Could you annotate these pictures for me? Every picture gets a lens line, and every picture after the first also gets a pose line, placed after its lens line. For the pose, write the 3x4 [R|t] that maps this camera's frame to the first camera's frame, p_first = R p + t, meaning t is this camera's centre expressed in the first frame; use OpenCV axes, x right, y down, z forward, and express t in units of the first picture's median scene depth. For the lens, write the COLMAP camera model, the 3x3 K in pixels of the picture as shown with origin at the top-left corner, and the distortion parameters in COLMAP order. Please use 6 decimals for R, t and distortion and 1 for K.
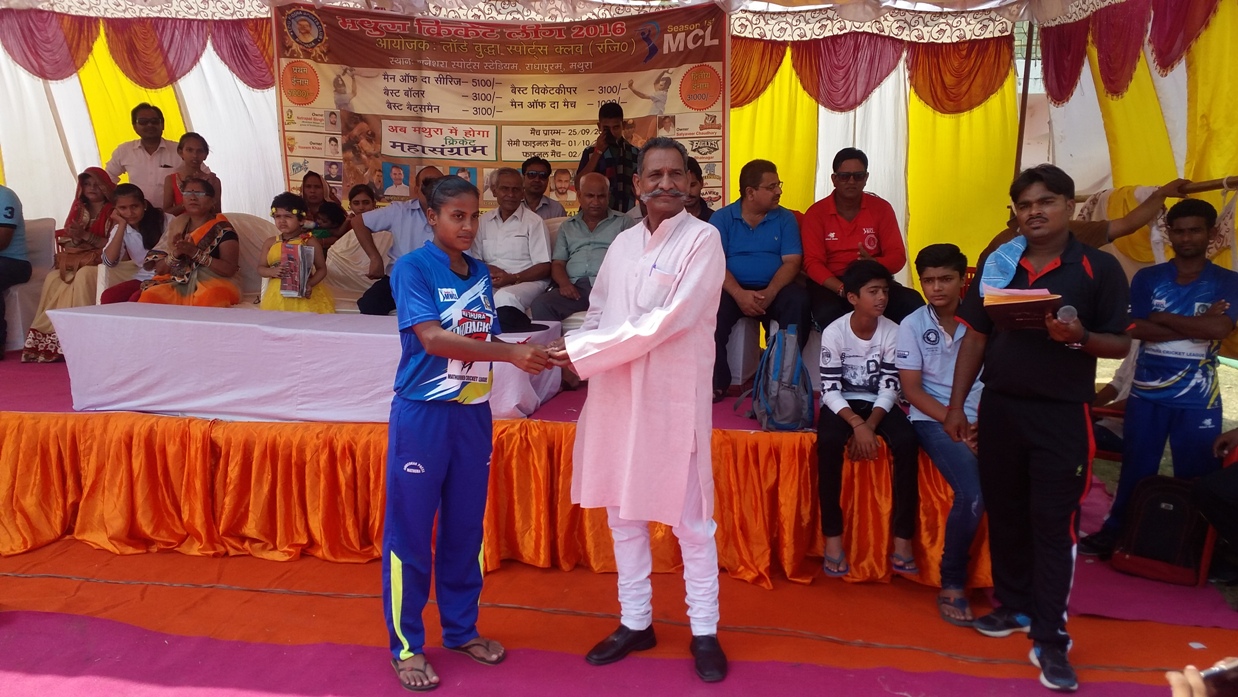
lens RADIAL K [[935.5, 0, 614.4], [0, 935.5, 363.0], [0, 0, 1]] dist [0.178900, -0.221171]
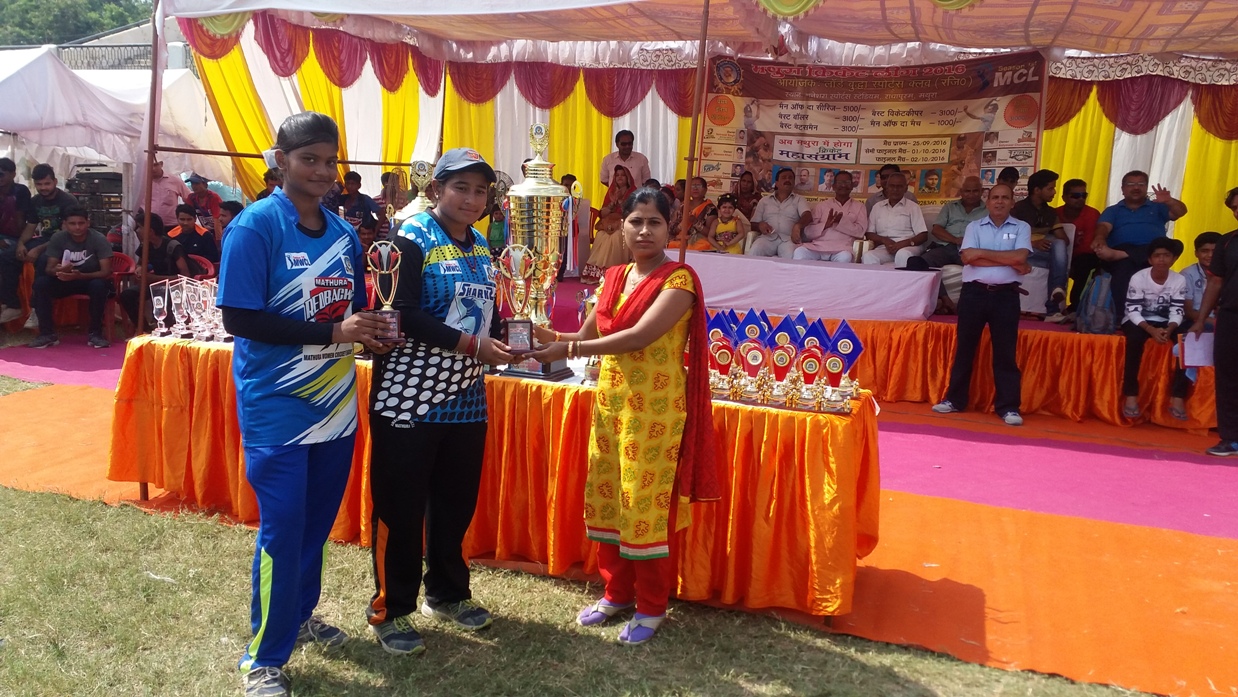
lens RADIAL K [[937.9, 0, 615.8], [0, 937.9, 365.1], [0, 0, 1]] dist [0.186430, -0.245384]
pose [[0.975719, 0.066768, -0.208602, -0.157916], [-0.064812, 0.997766, 0.016205, 0.083117], [0.209218, -0.002291, 0.977866, -0.455838]]
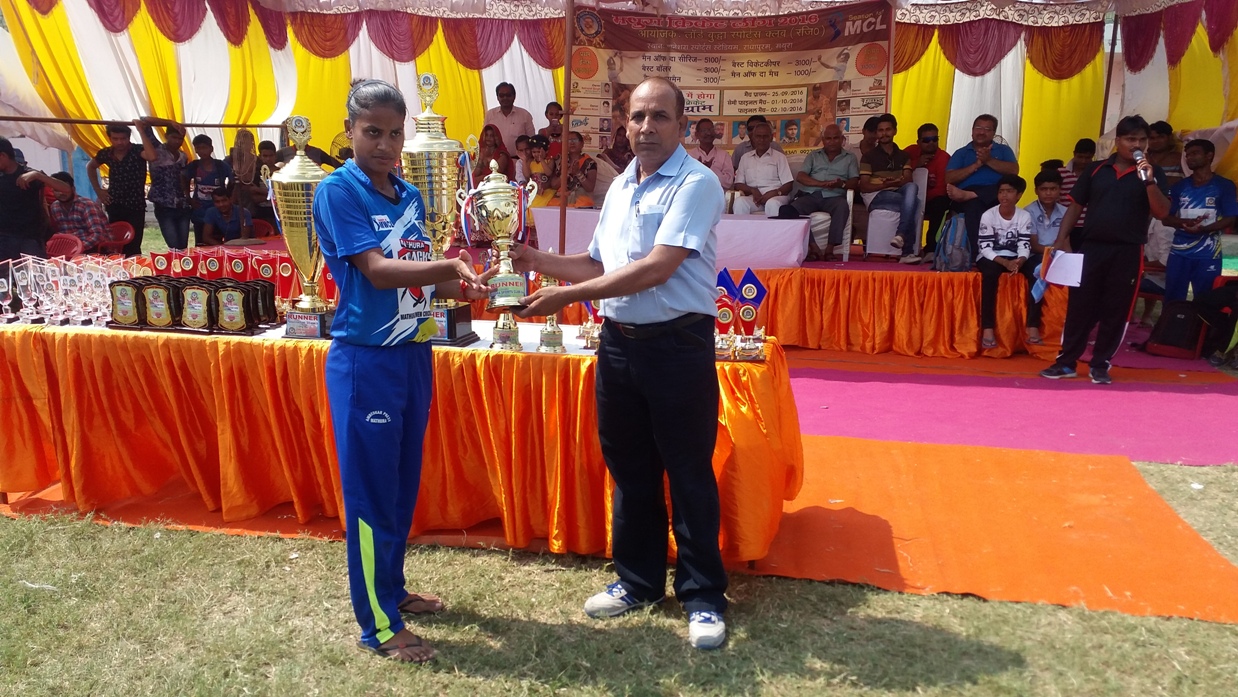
lens RADIAL K [[937.9, 0, 615.8], [0, 937.9, 365.1], [0, 0, 1]] dist [0.186430, -0.245384]
pose [[0.997638, 0.013166, -0.067413, -0.179847], [-0.009560, 0.998520, 0.053536, 0.084493], [0.068018, -0.052765, 0.996288, -0.449713]]
